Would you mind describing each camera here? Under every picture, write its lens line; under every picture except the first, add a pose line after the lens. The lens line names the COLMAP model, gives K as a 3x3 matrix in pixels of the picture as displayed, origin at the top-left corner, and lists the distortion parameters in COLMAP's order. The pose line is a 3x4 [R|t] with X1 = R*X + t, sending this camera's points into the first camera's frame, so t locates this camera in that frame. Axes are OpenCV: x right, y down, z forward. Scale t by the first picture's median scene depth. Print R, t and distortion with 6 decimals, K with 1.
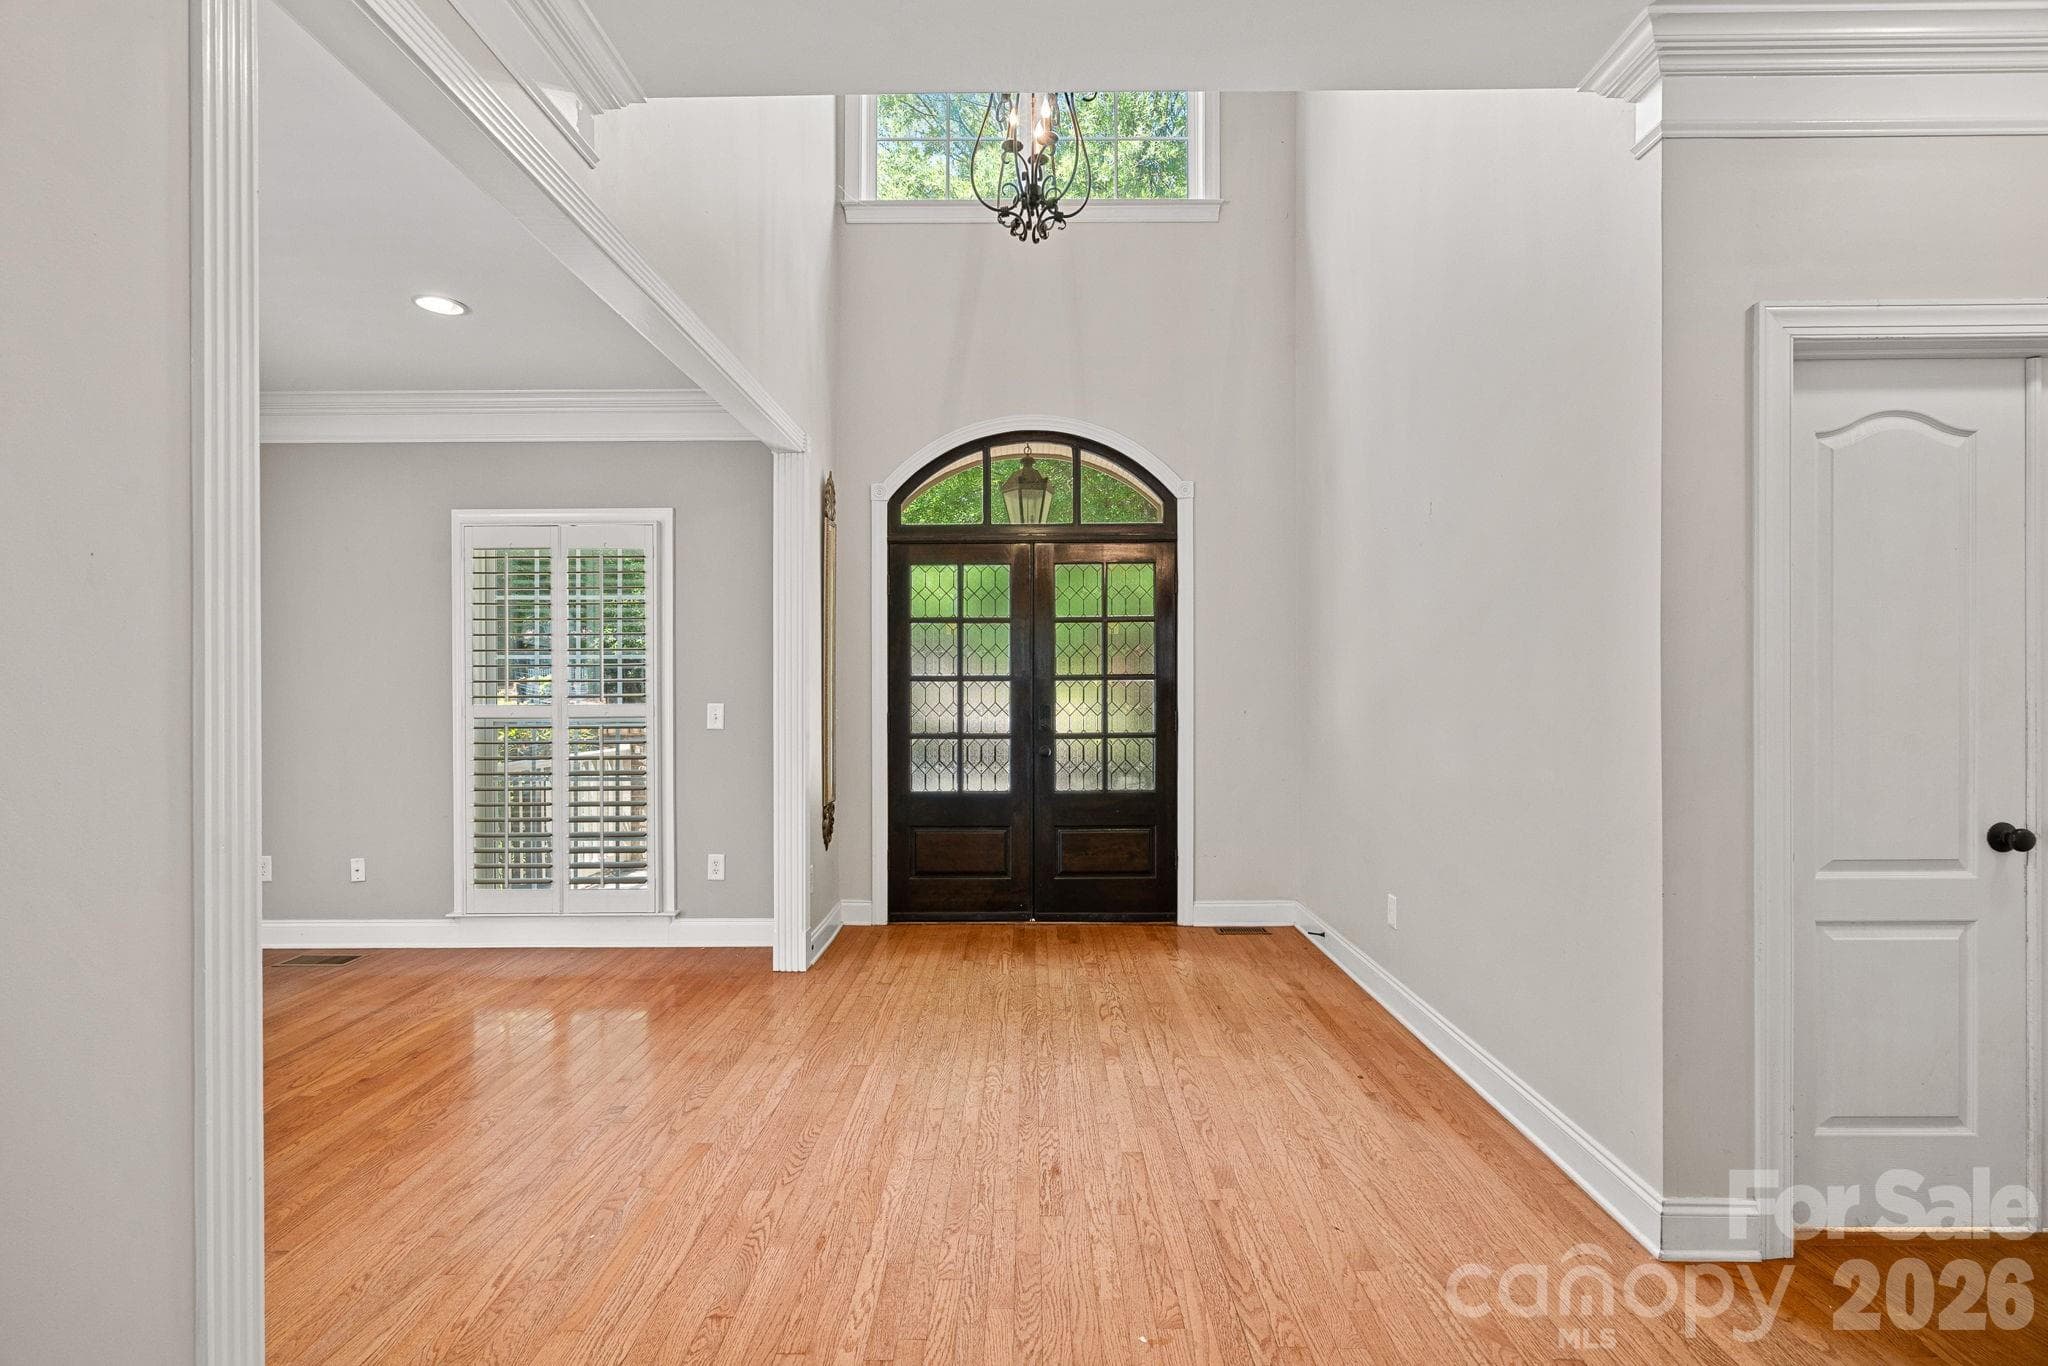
lens RADIAL K [[941.5, 0, 1018.2], [0, 941.5, 690.7], [0, 0, 1]] dist [-0.002571, -0.000008]
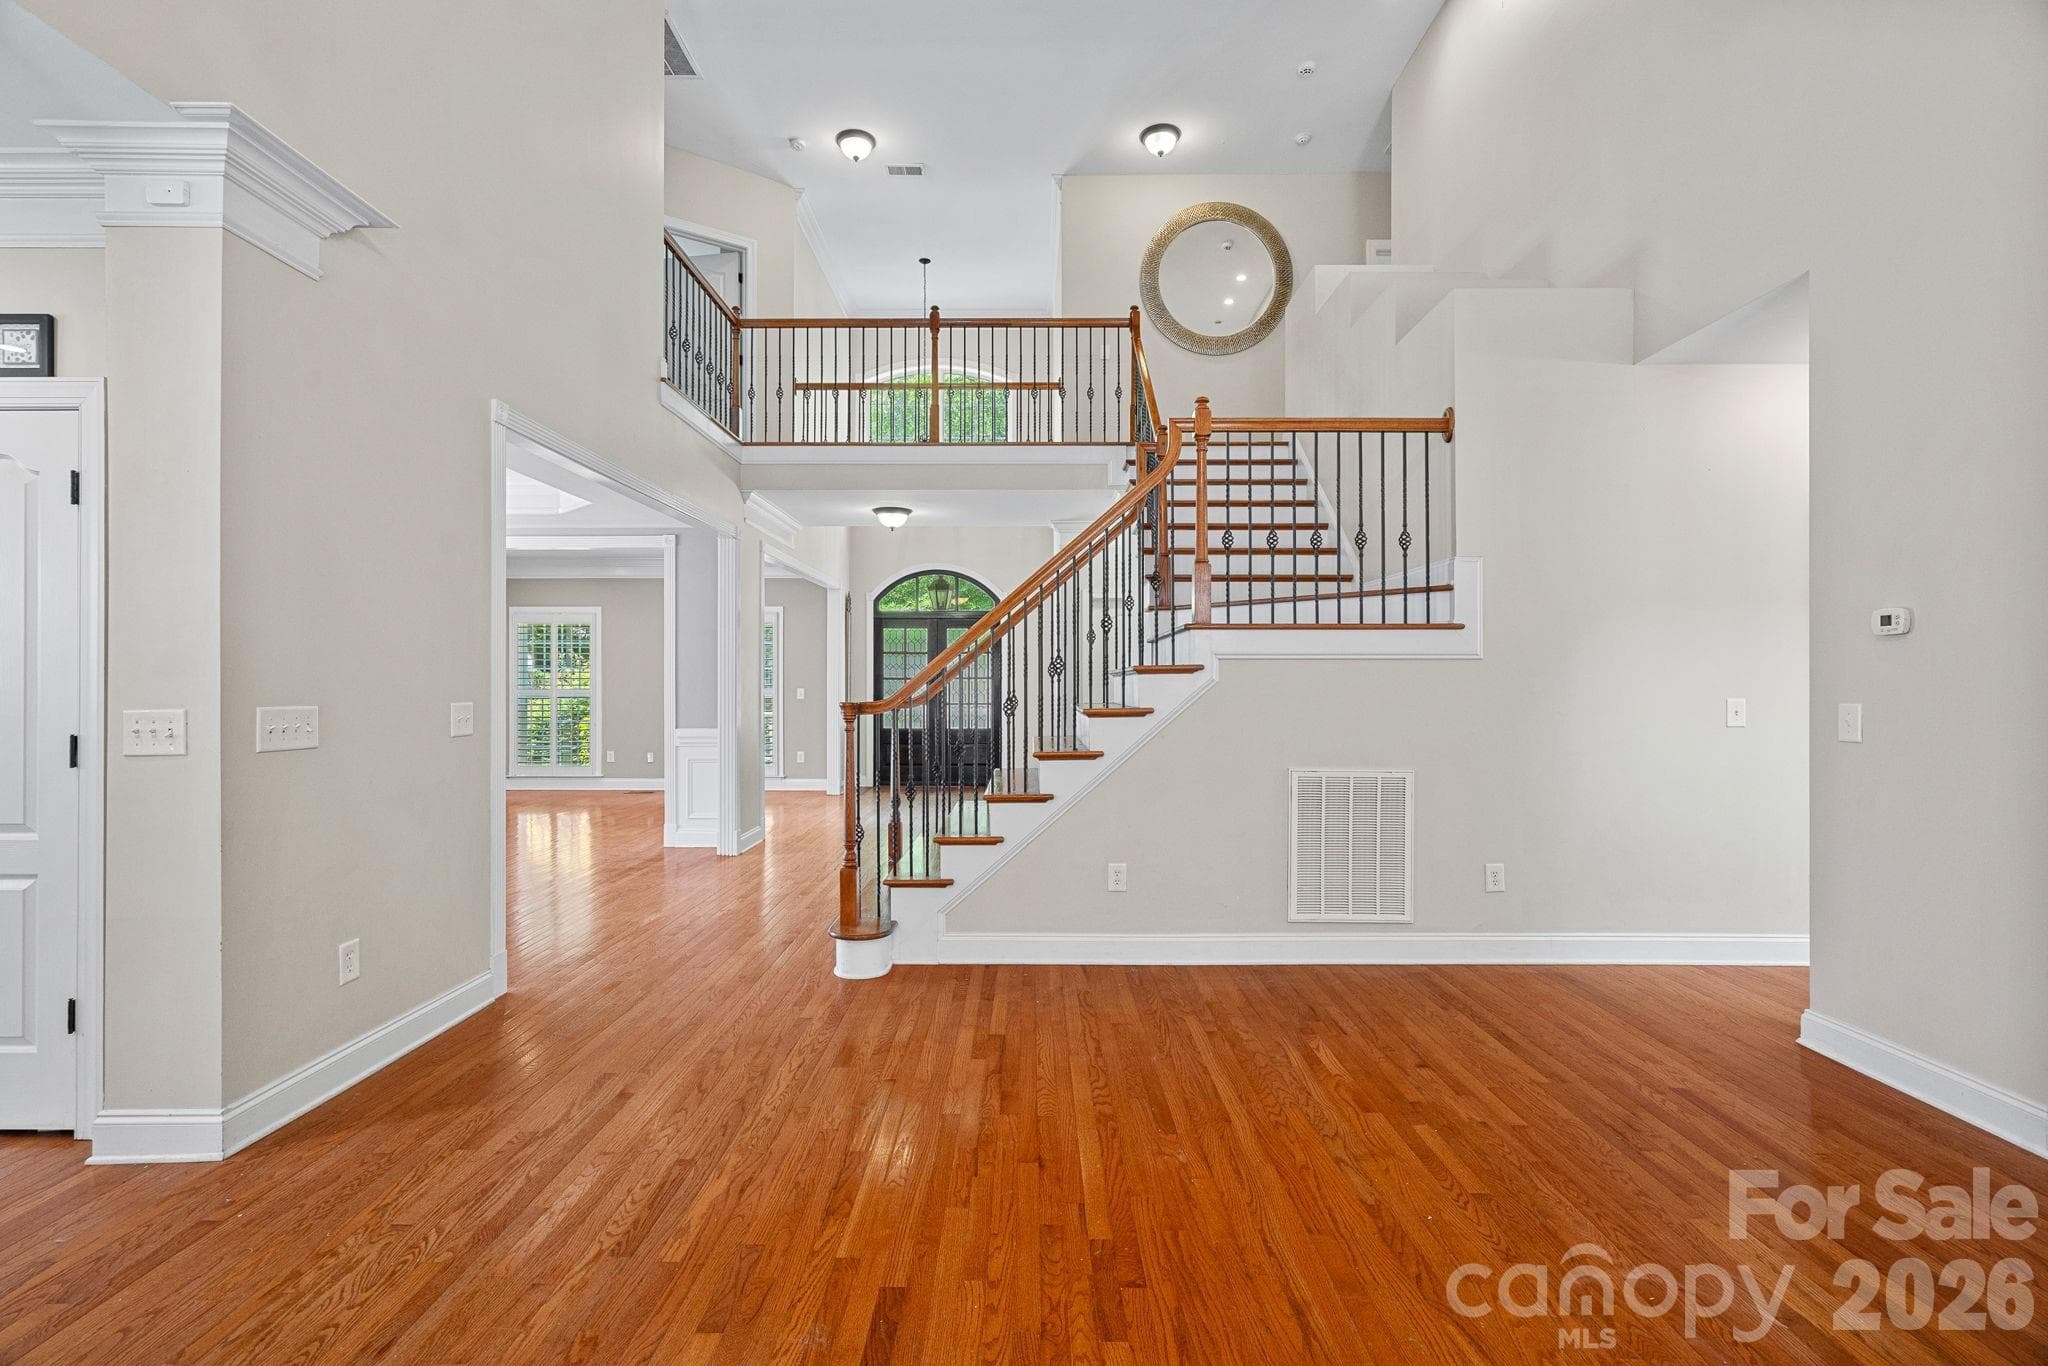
lens RADIAL K [[941.5, 0, 1018.2], [0, 941.5, 690.7], [0, 0, 1]] dist [-0.002571, -0.000008]
pose [[0.999972, 0.002682, -0.007013, 0.230757], [-0.002687, 0.999996, -0.000694, 0.017735], [0.007011, 0.000712, 0.999975, -1.290302]]
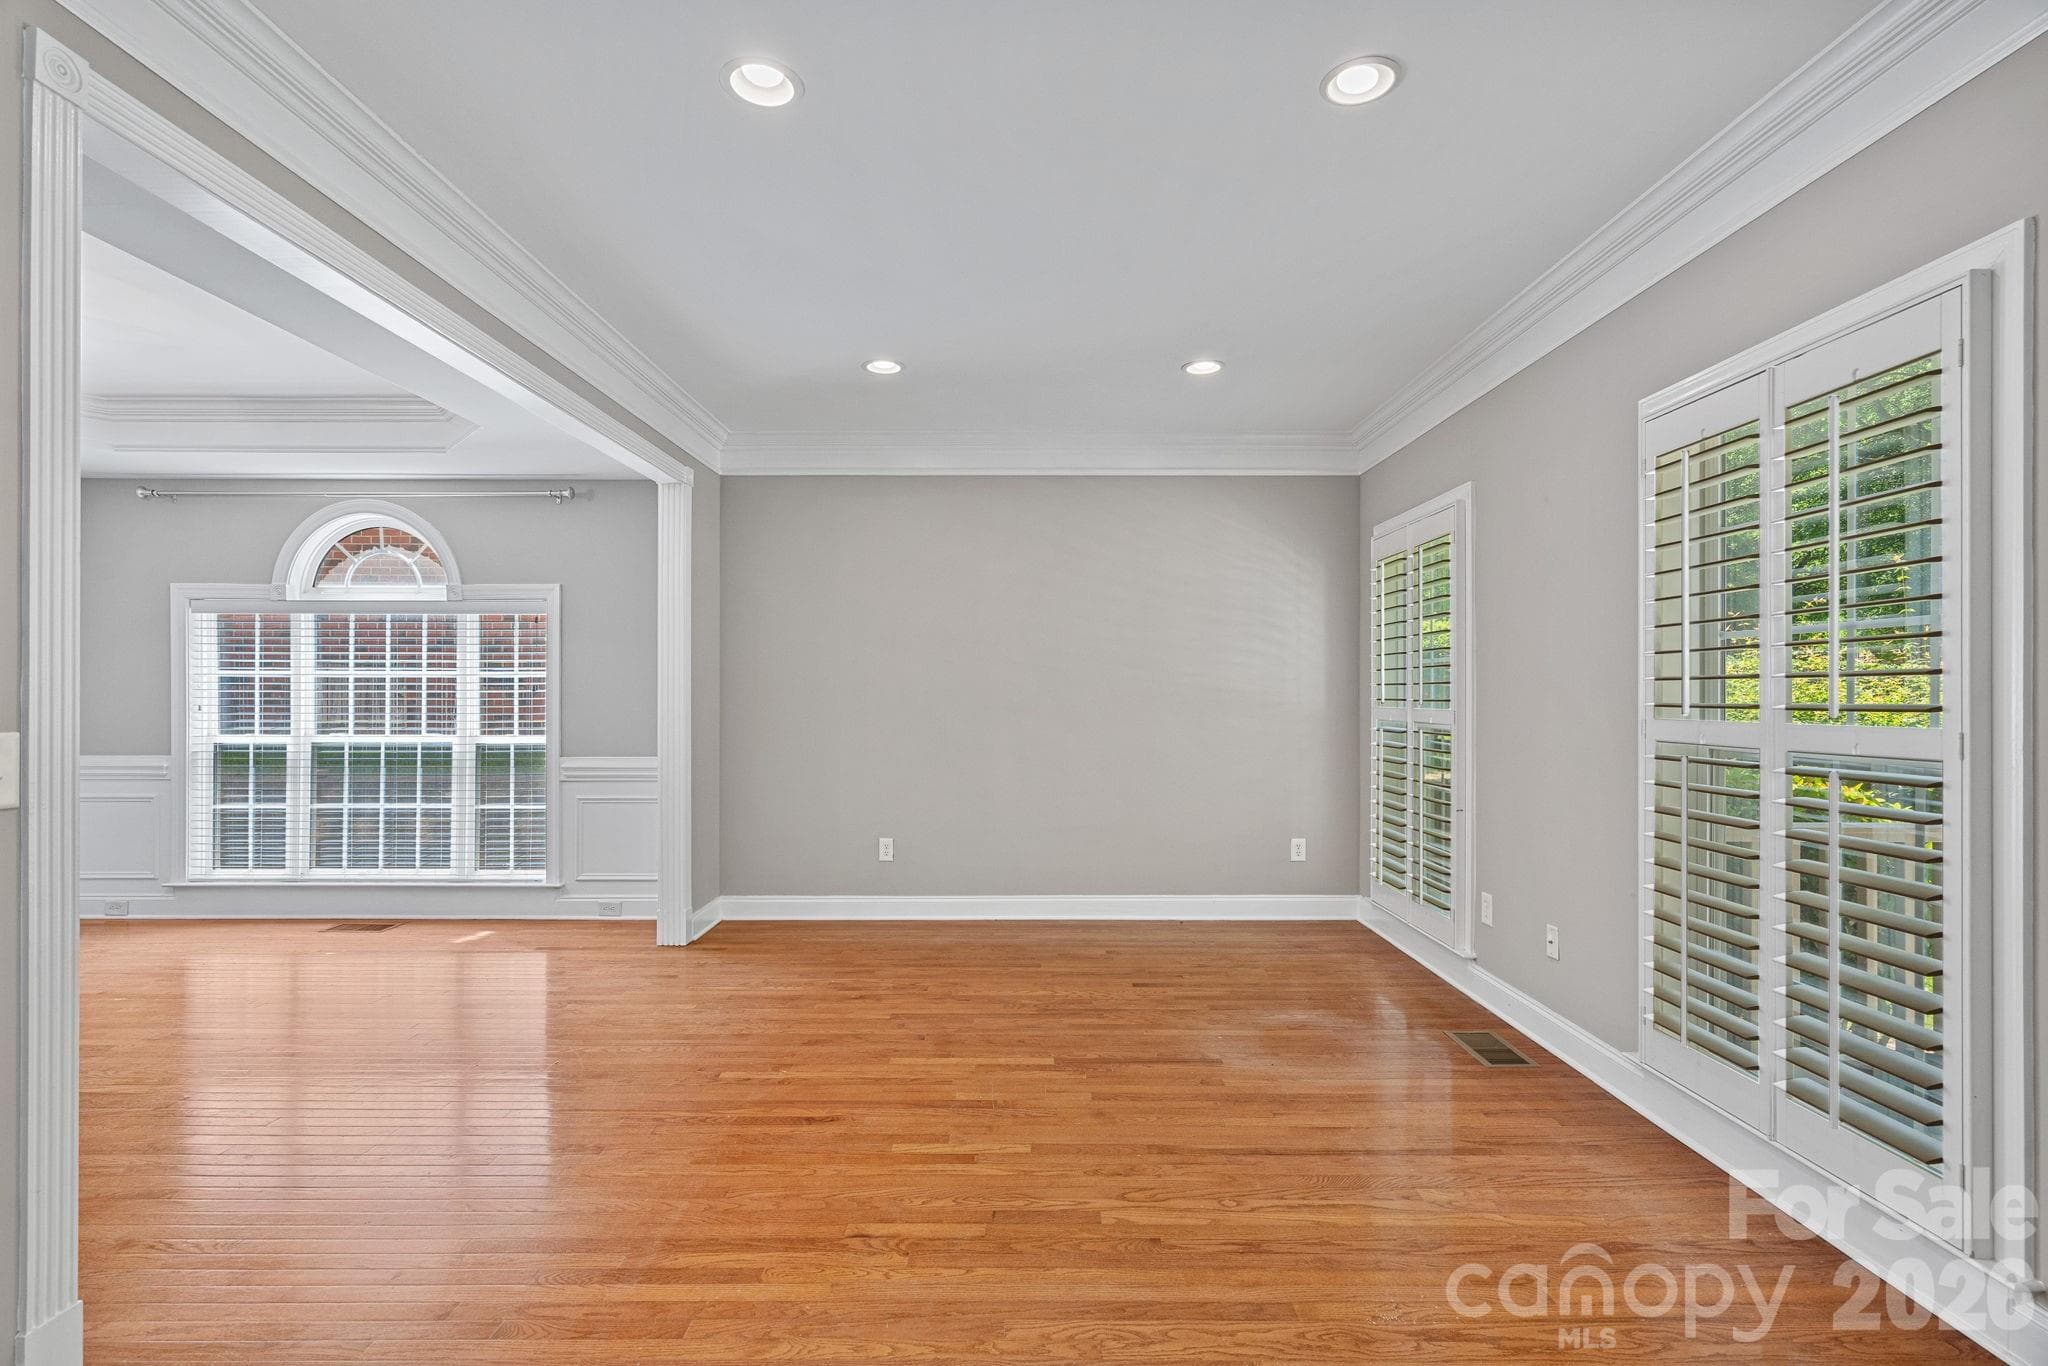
lens RADIAL K [[919.2, 0, 1022.2], [0, 919.2, 692.9], [0, 0, 1]] dist [0.000084, 0.000155]
pose [[0.007275, 0.002333, -0.999971, -0.002678], [-0.005264, 0.999984, 0.002295, -0.000156], [0.999960, 0.005247, 0.007287, 0.538581]]
